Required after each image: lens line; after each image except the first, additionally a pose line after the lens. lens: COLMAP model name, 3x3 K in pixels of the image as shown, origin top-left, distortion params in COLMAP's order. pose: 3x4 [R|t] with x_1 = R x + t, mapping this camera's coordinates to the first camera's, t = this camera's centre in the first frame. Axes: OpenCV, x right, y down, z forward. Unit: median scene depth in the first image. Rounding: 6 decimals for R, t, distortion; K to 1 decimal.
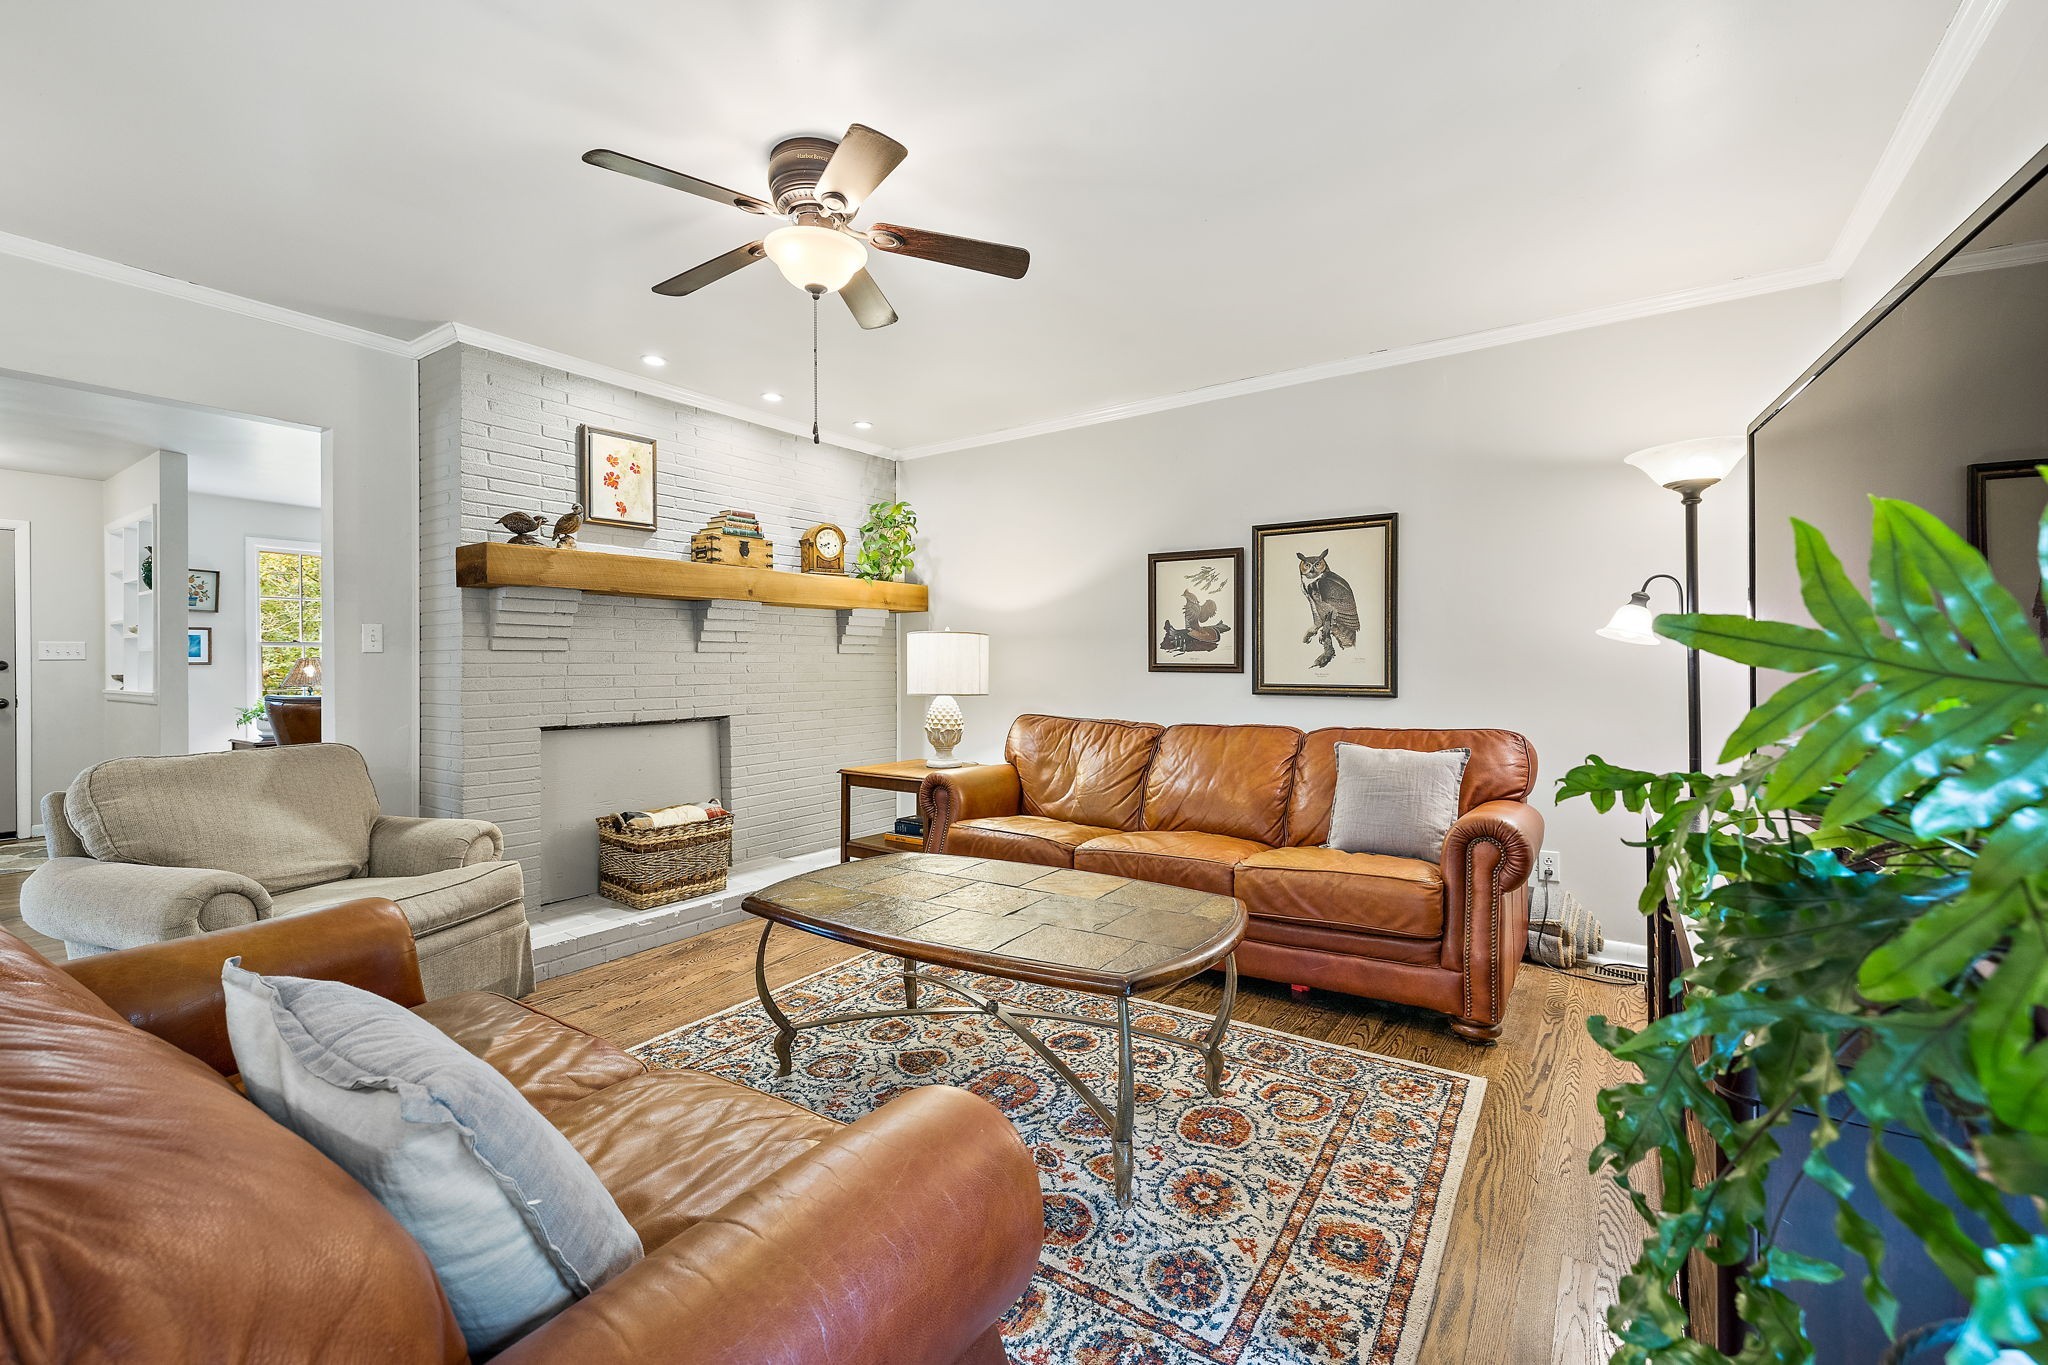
lens RADIAL K [[857.0, 0, 1023.8], [0, 857.0, 667.6], [0, 0, 1]] dist [-0.000459, -0.000875]
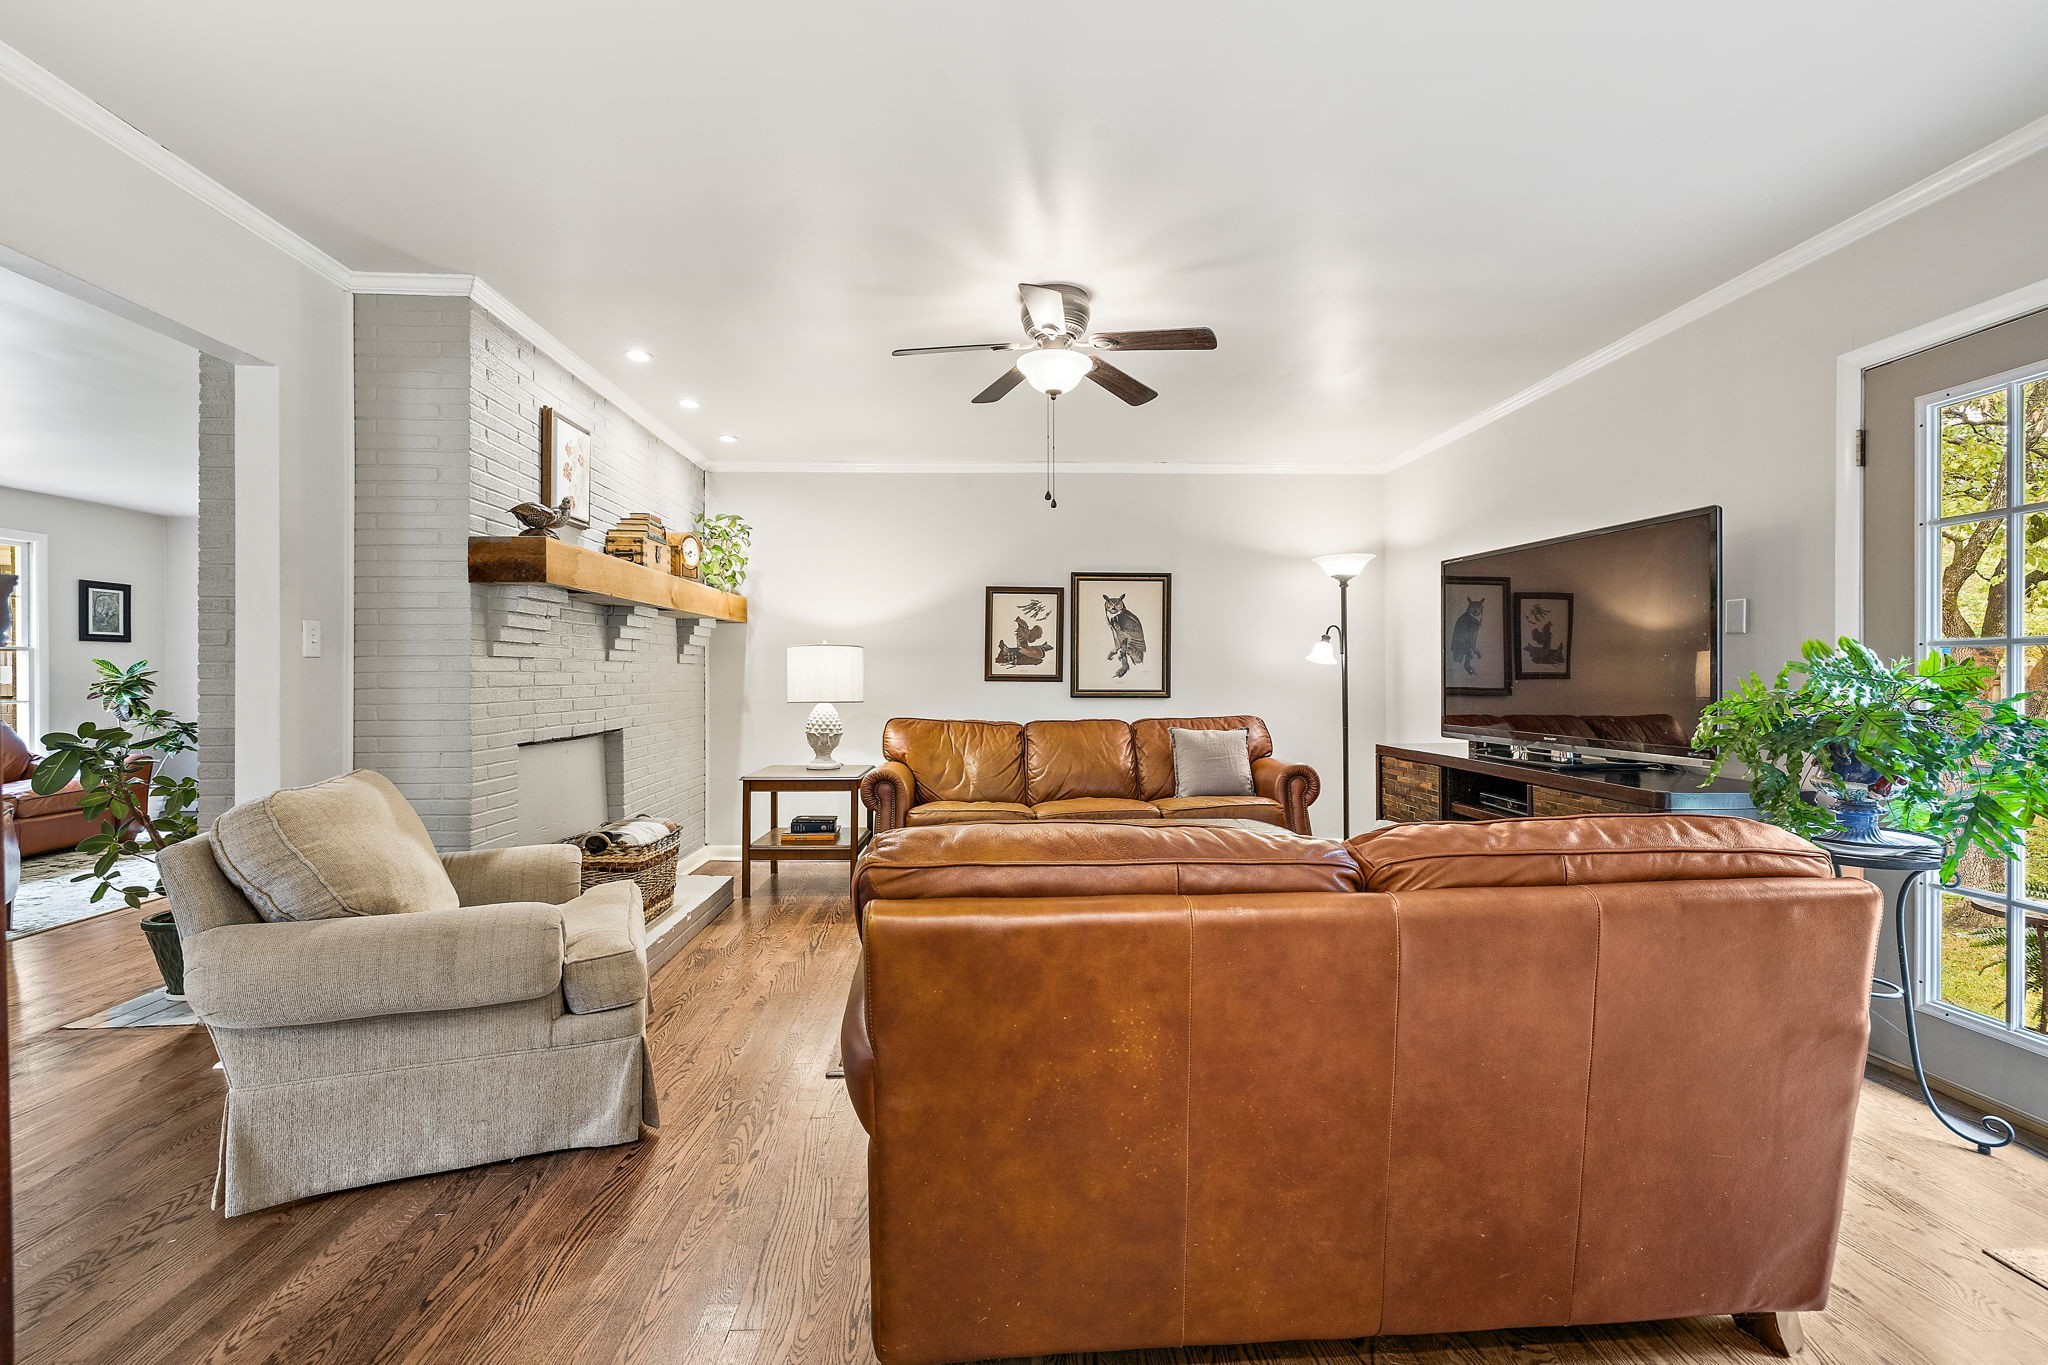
lens RADIAL K [[857.0, 0, 1021.4], [0, 857.0, 675.7], [0, 0, 1]] dist [-0.000459, -0.000875]
pose [[0.792194, 0.002309, 0.610265, -0.618355], [0.000829, 0.999988, -0.004860, 0.003495], [-0.610269, 0.004356, 0.792183, -0.015628]]
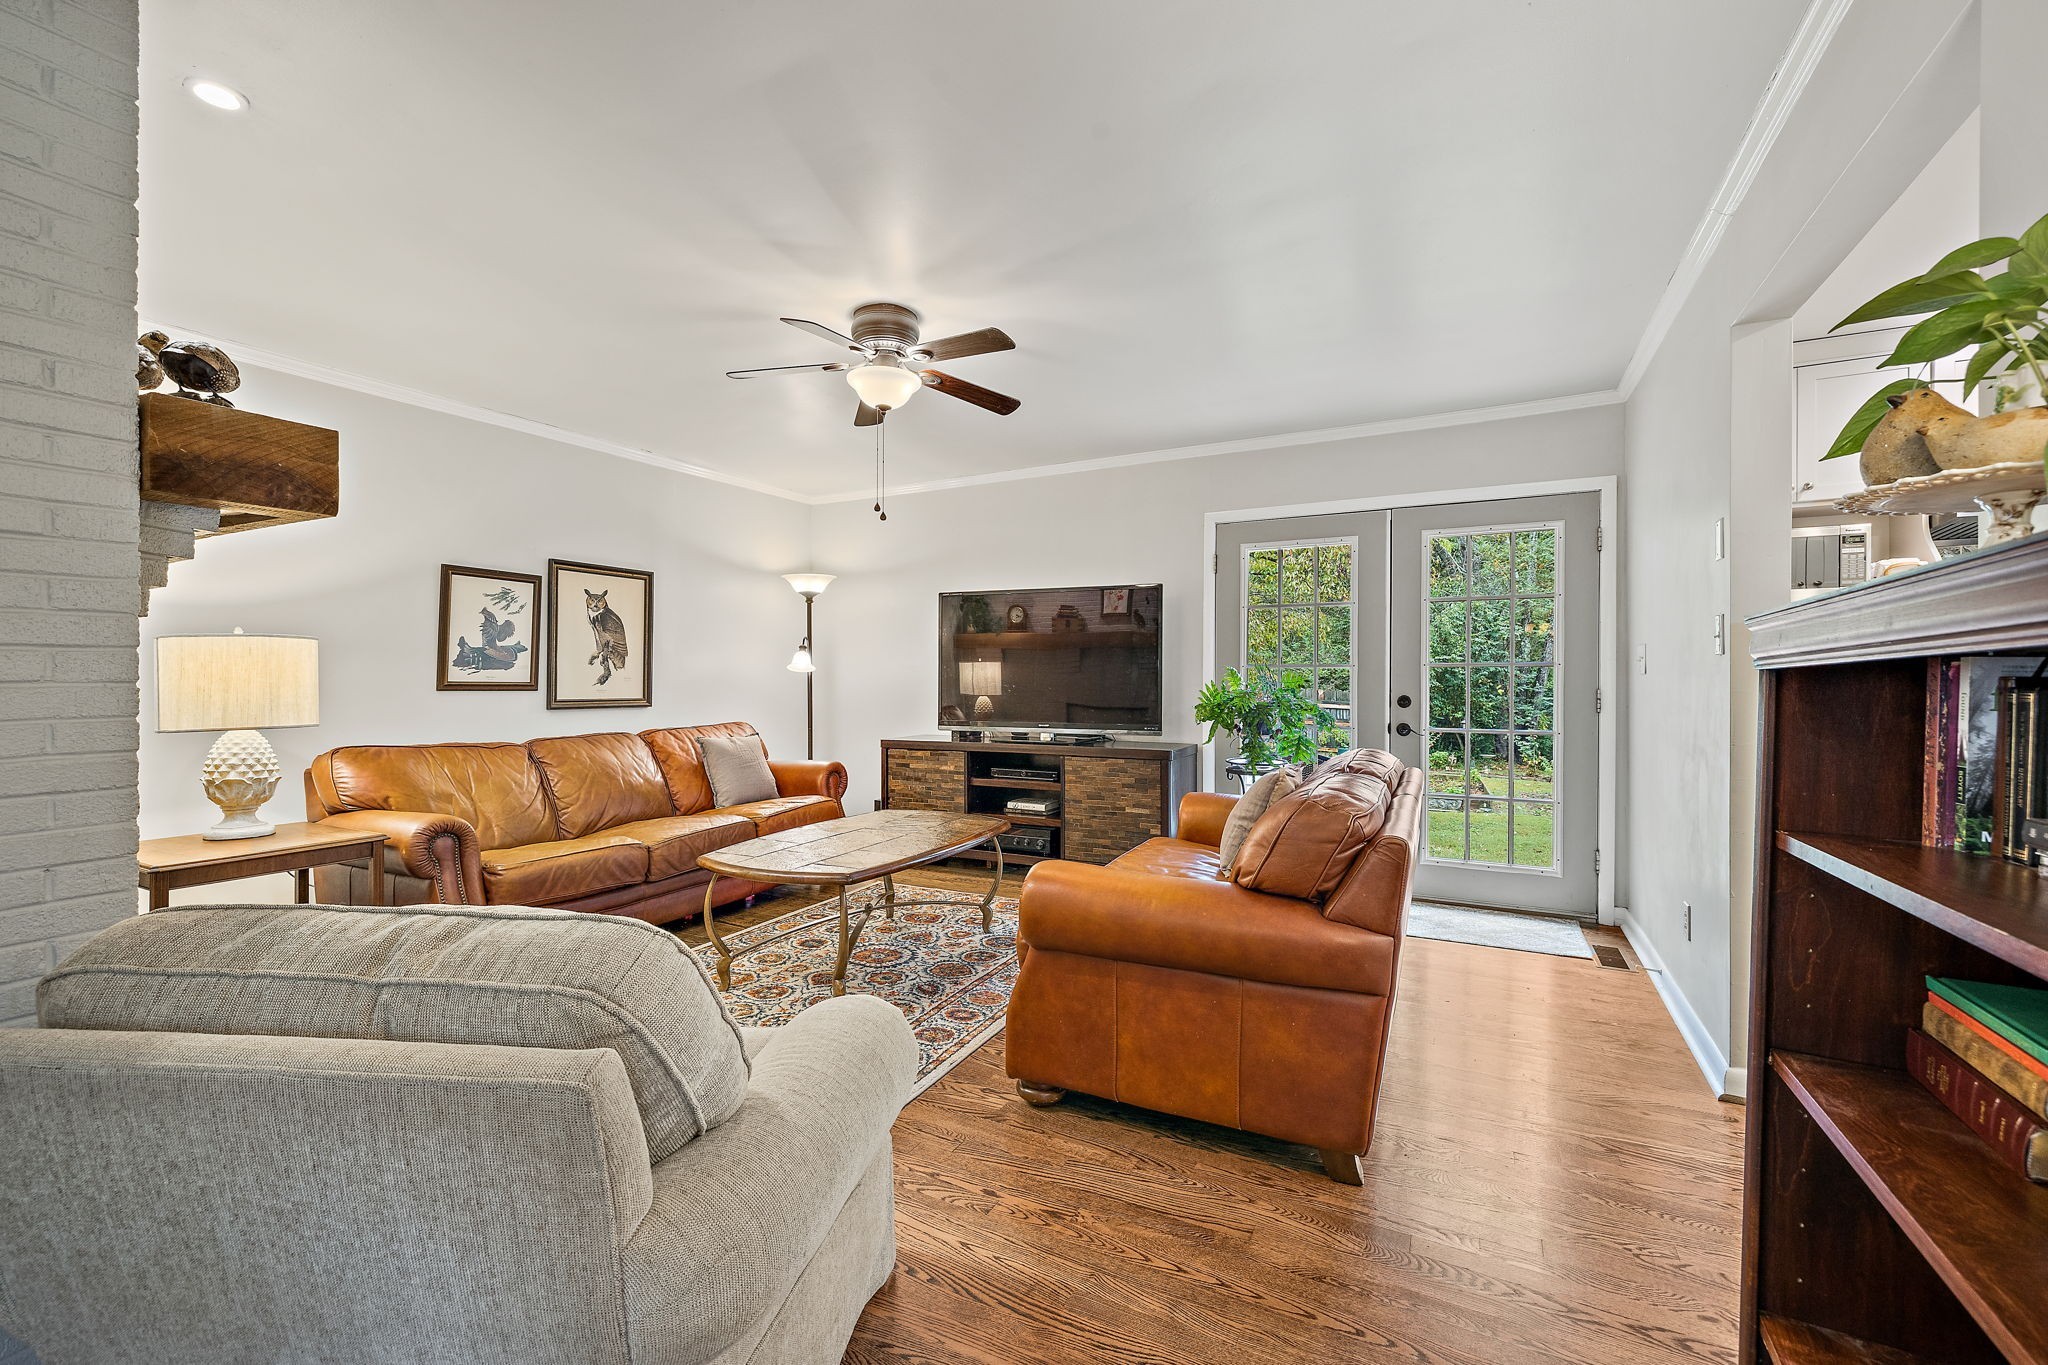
lens RADIAL K [[857.0, 0, 1022.0], [0, 857.0, 674.1], [0, 0, 1]] dist [-0.000459, -0.000875]
pose [[-0.121381, 0.009458, 0.992561, -0.917393], [0.006300, 0.999942, -0.008758, -0.001134], [-0.992586, 0.005190, -0.121434, 0.530702]]
